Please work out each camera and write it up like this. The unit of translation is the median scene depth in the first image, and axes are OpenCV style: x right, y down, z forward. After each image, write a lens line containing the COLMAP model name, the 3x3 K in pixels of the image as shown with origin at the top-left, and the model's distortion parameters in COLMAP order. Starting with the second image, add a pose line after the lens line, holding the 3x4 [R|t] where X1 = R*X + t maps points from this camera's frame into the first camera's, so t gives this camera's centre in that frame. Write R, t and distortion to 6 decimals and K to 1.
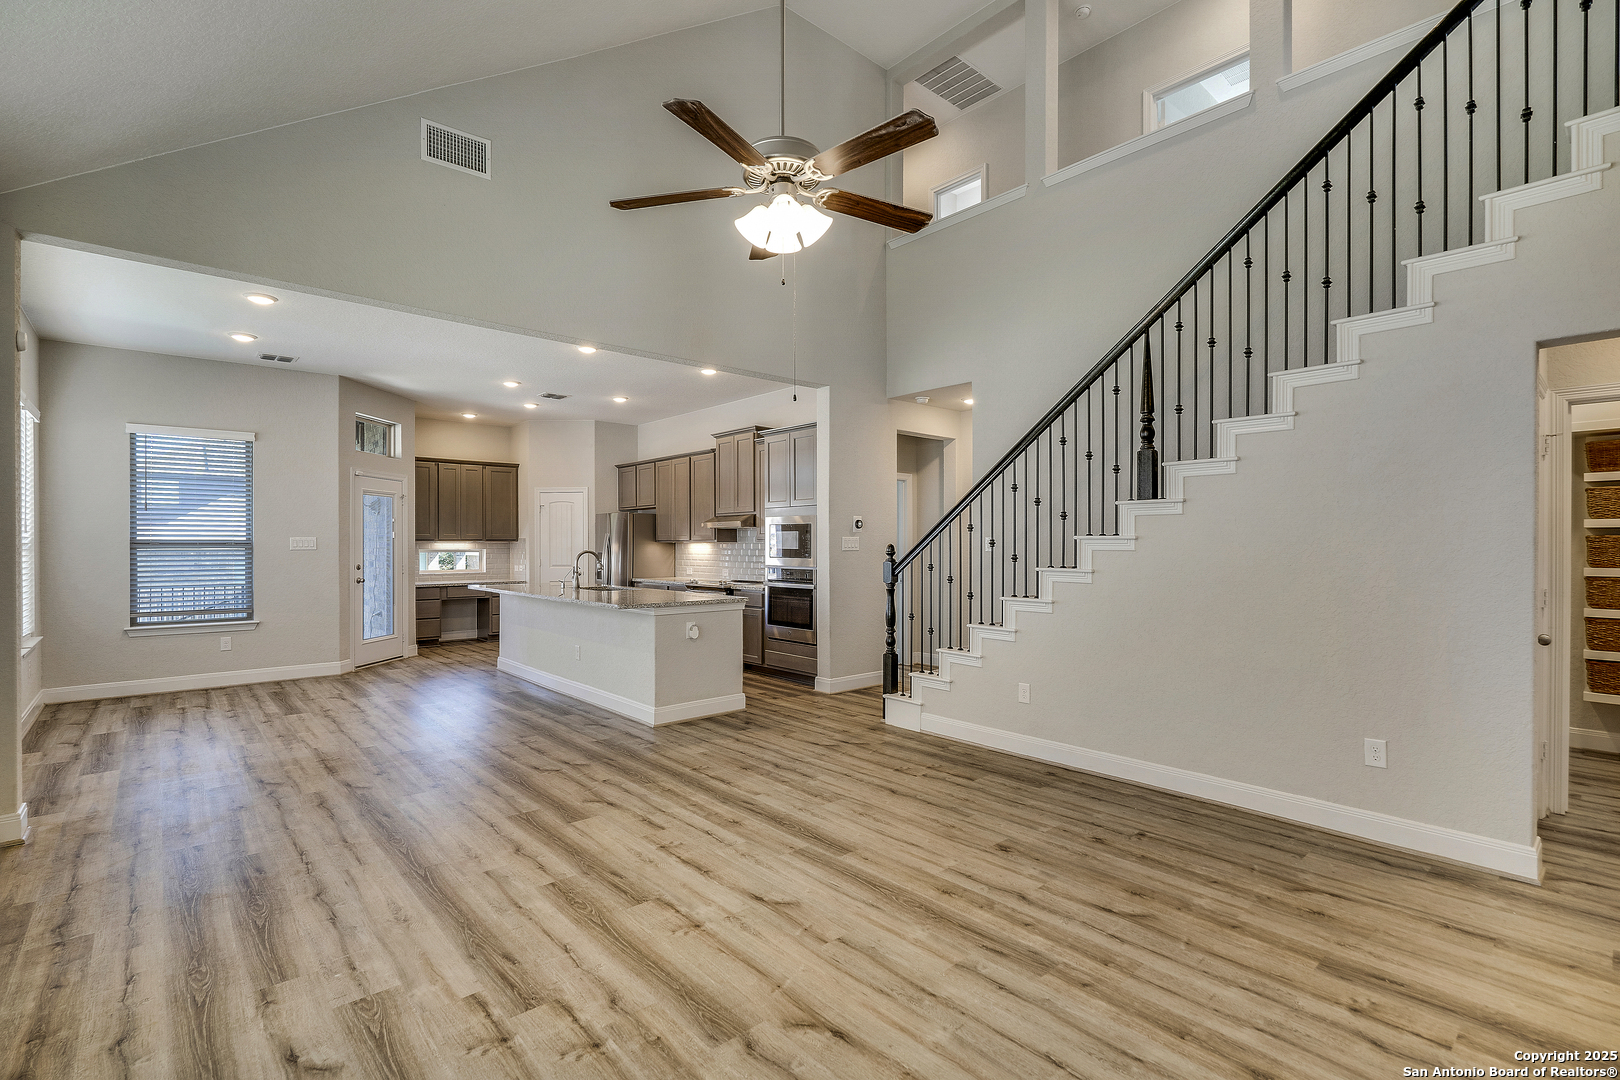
lens RADIAL K [[734.1, 0, 797.8], [0, 734.1, 546.3], [0, 0, 1]] dist [-0.000453, 0.000268]
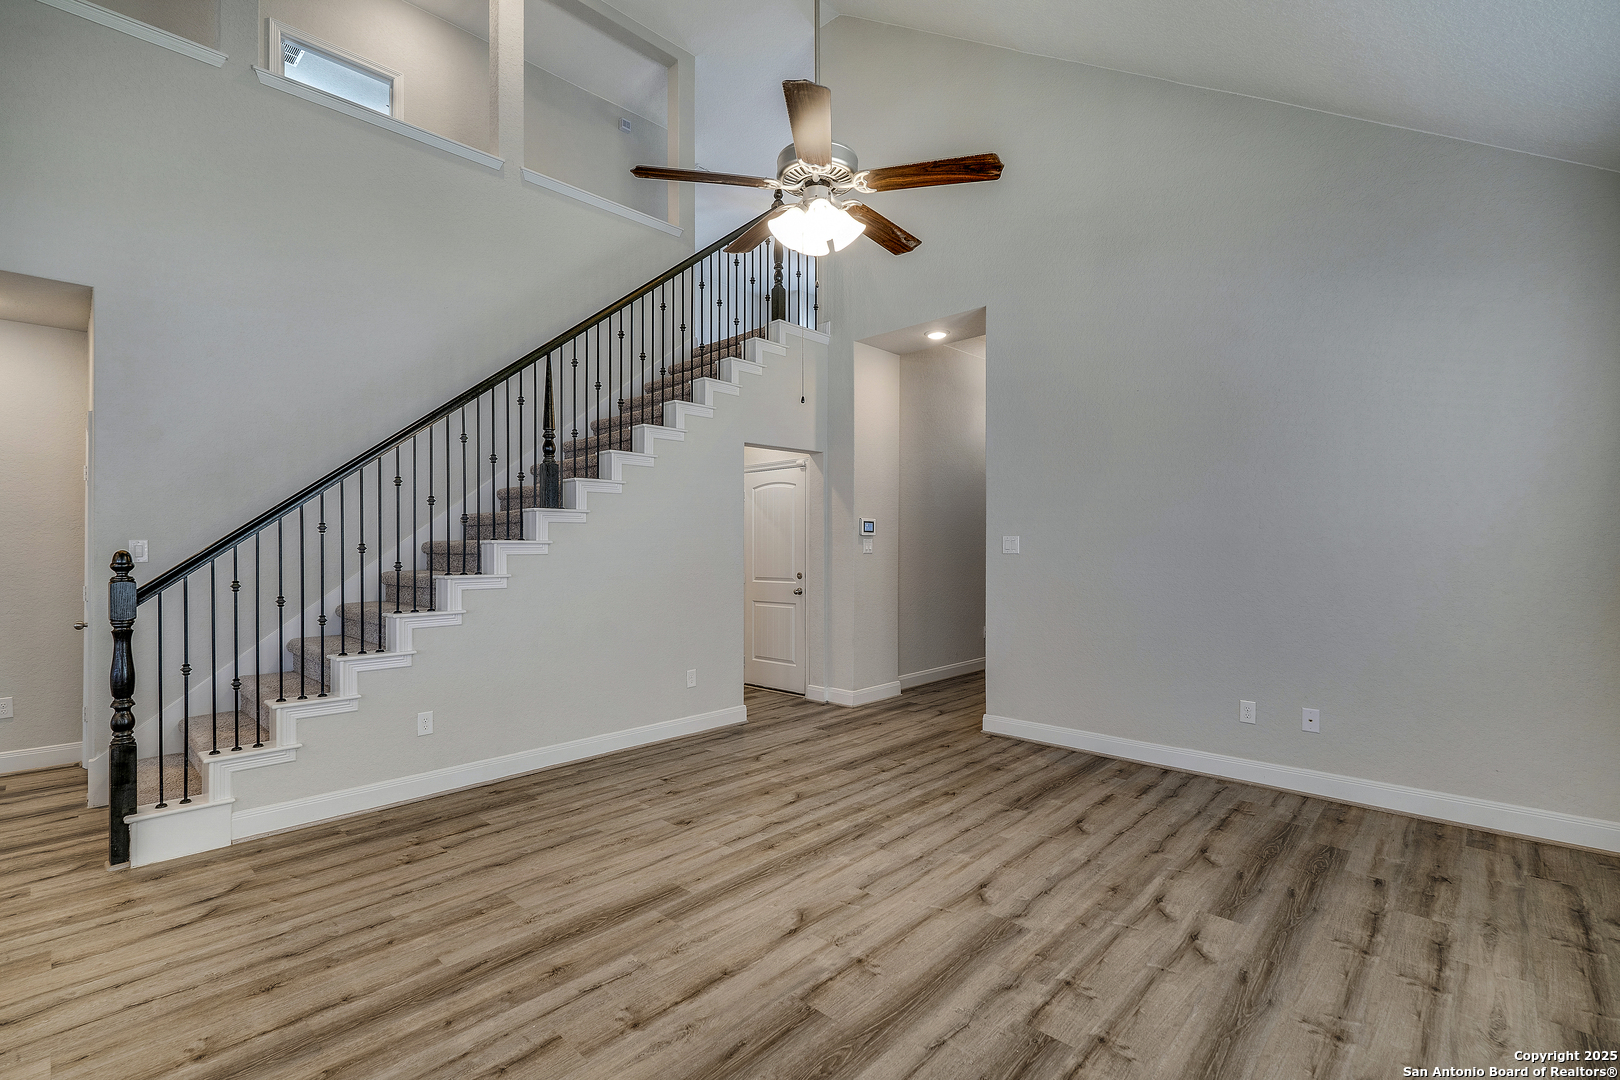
lens RADIAL K [[734.1, 0, 804.7], [0, 734.1, 556.5], [0, 0, 1]] dist [-0.000453, 0.000268]
pose [[-0.094594, -0.012982, 0.995431, -0.653807], [0.006681, 0.999884, 0.013675, -0.002826], [-0.995493, 0.007944, -0.094497, 0.722387]]
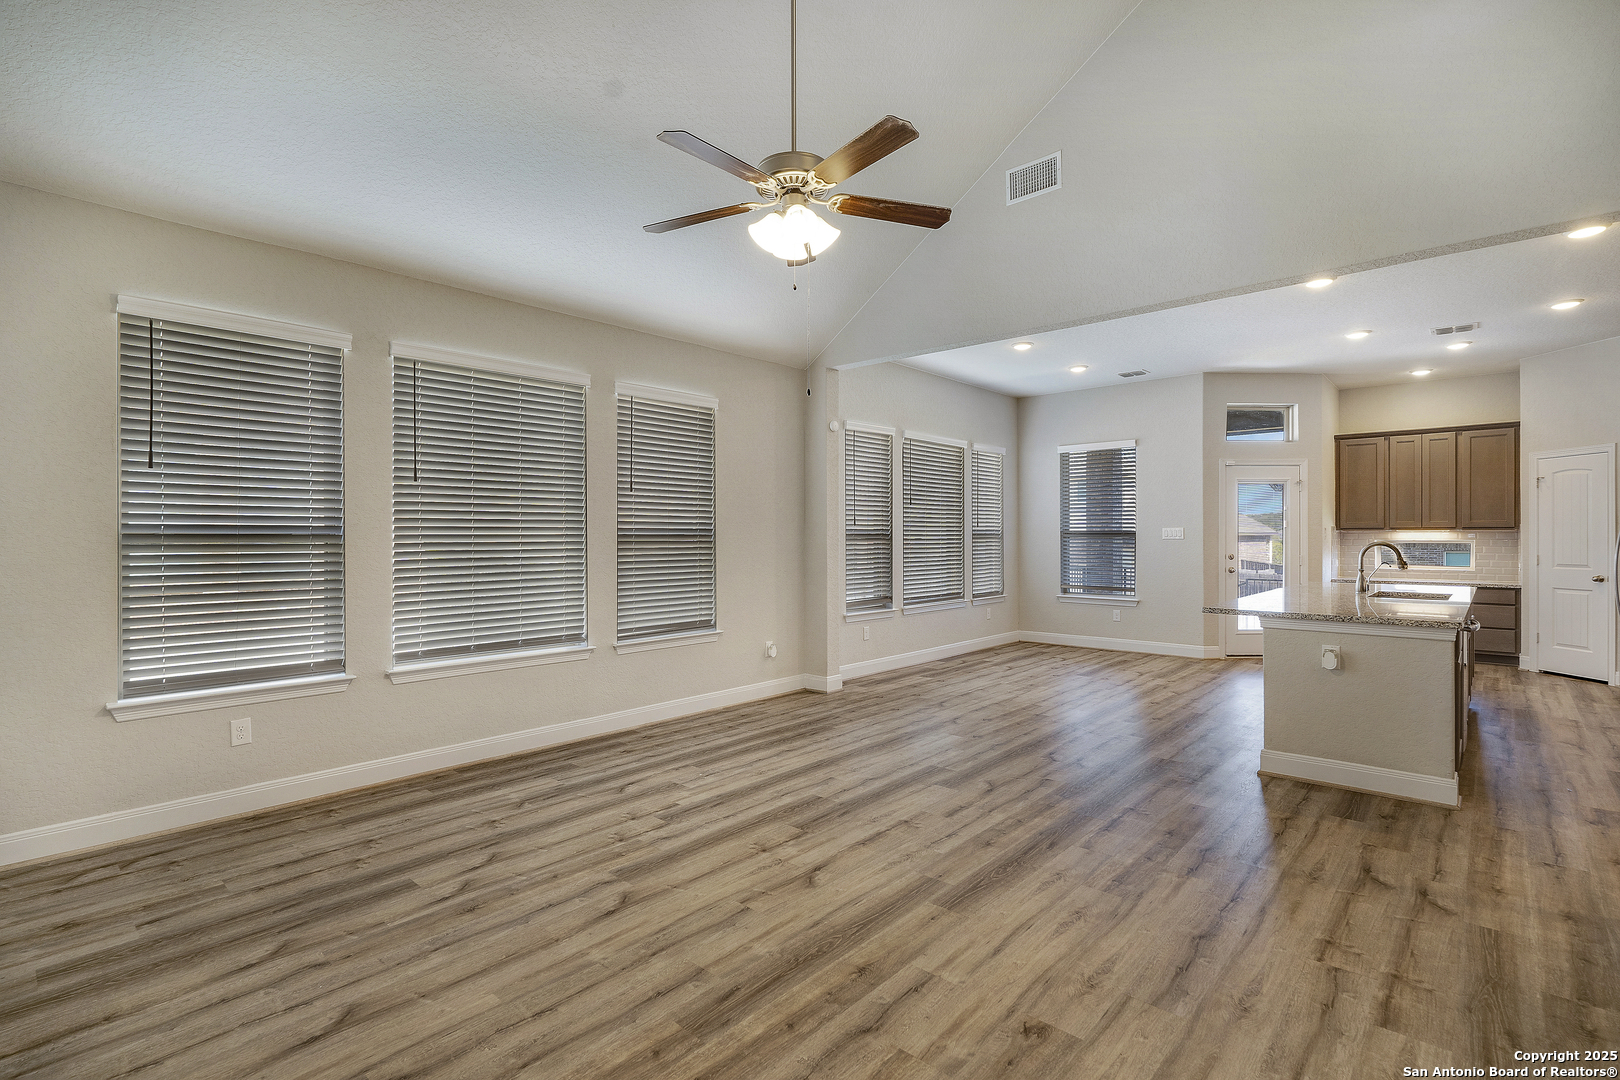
lens RADIAL K [[754.7, 0, 809.5], [0, 754.7, 541.2], [0, 0, 1]] dist [0.001194, 0.000281]
pose [[0.122835, 0.007437, -0.992399, 0.690684], [-0.001019, 0.999972, 0.007367, -0.000692], [0.992427, 0.000107, 0.122839, 0.578058]]
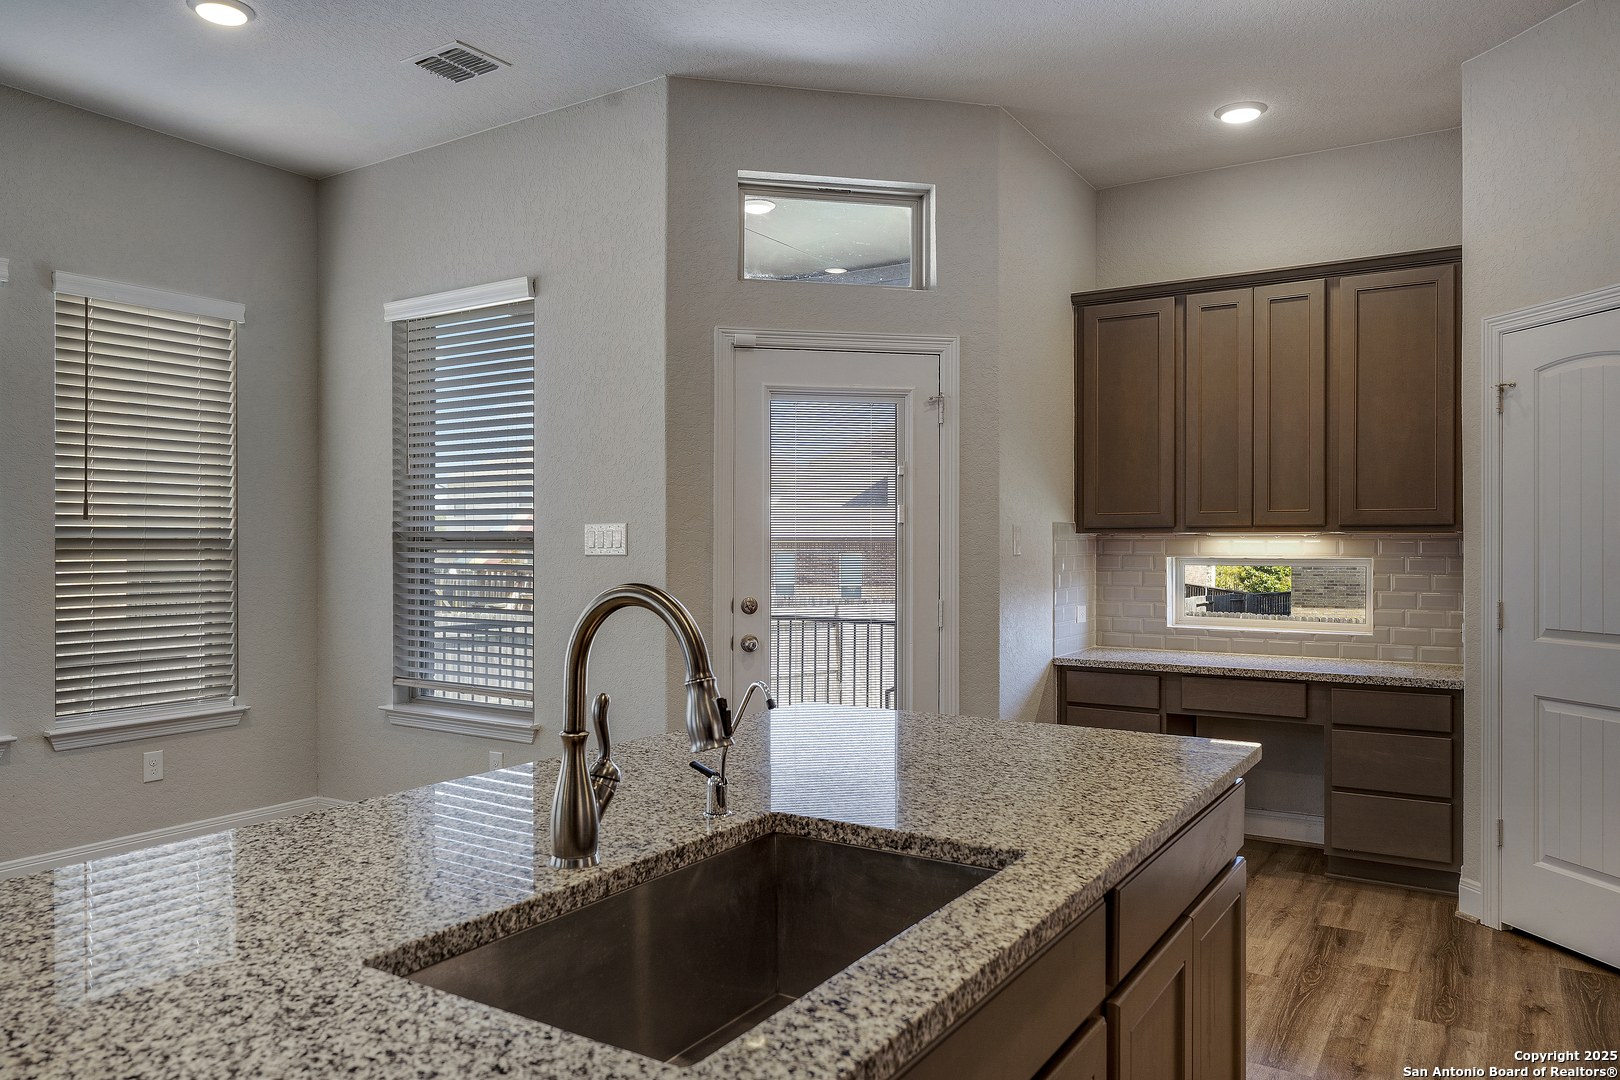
lens RADIAL K [[1105.5, 0, 813.4], [0, 1105.5, 546.8], [0, 0, 1]] dist [-0.008357, -0.003287]
pose [[0.287439, 0.002664, -0.957795, -0.151871], [-0.003049, 0.999994, 0.001866, -0.002979], [0.957794, 0.002384, 0.287445, 1.692142]]
